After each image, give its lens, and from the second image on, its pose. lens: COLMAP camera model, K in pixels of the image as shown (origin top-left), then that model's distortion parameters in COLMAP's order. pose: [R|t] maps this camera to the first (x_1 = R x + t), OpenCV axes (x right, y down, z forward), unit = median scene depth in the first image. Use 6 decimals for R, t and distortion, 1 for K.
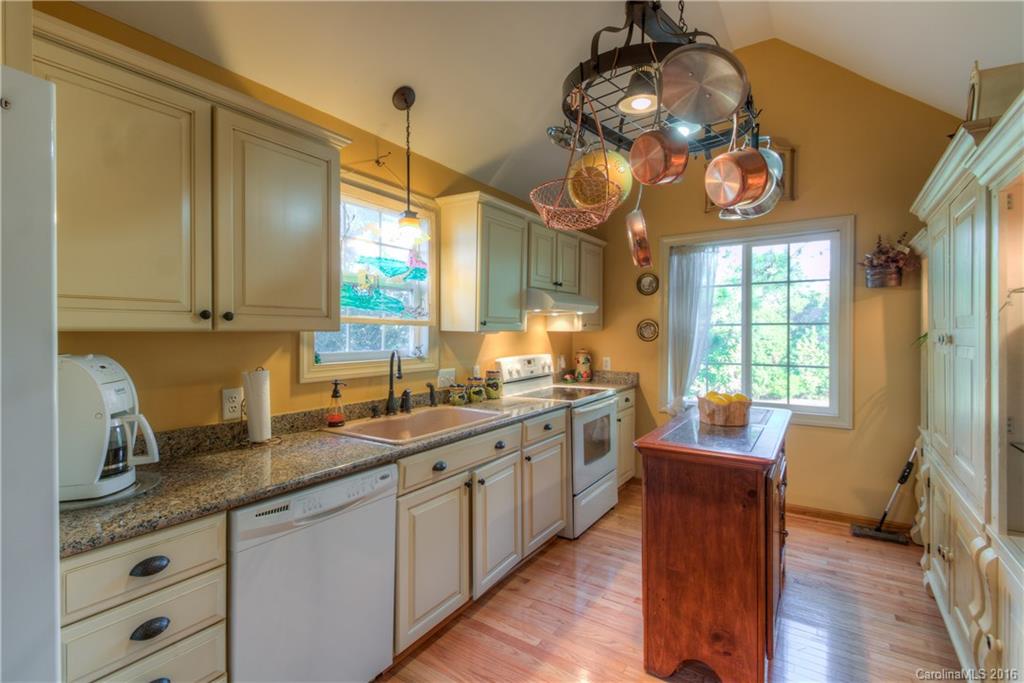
lens RADIAL K [[470.3, 0, 513.2], [0, 470.3, 334.9], [0, 0, 1]] dist [0.020072, -0.009857]
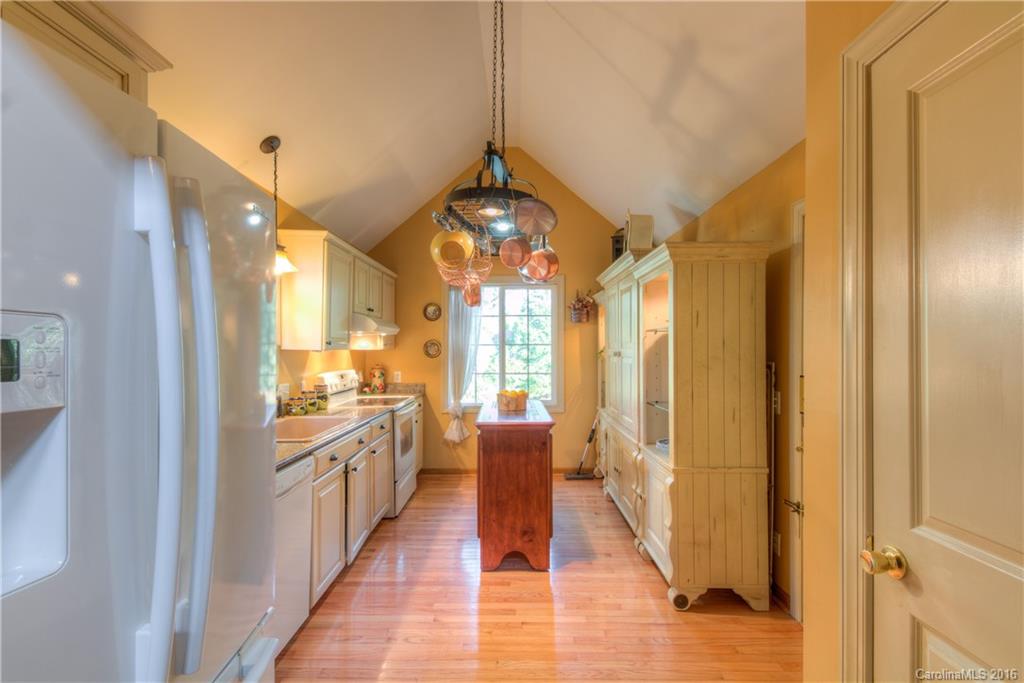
lens RADIAL K [[470.3, 0, 508.4], [0, 470.3, 349.4], [0, 0, 1]] dist [0.020072, -0.009857]
pose [[0.837860, -0.000096, 0.545885, -0.312929], [0.004269, 0.999971, -0.006376, 0.000213], [-0.545868, 0.007673, 0.837836, -0.217014]]
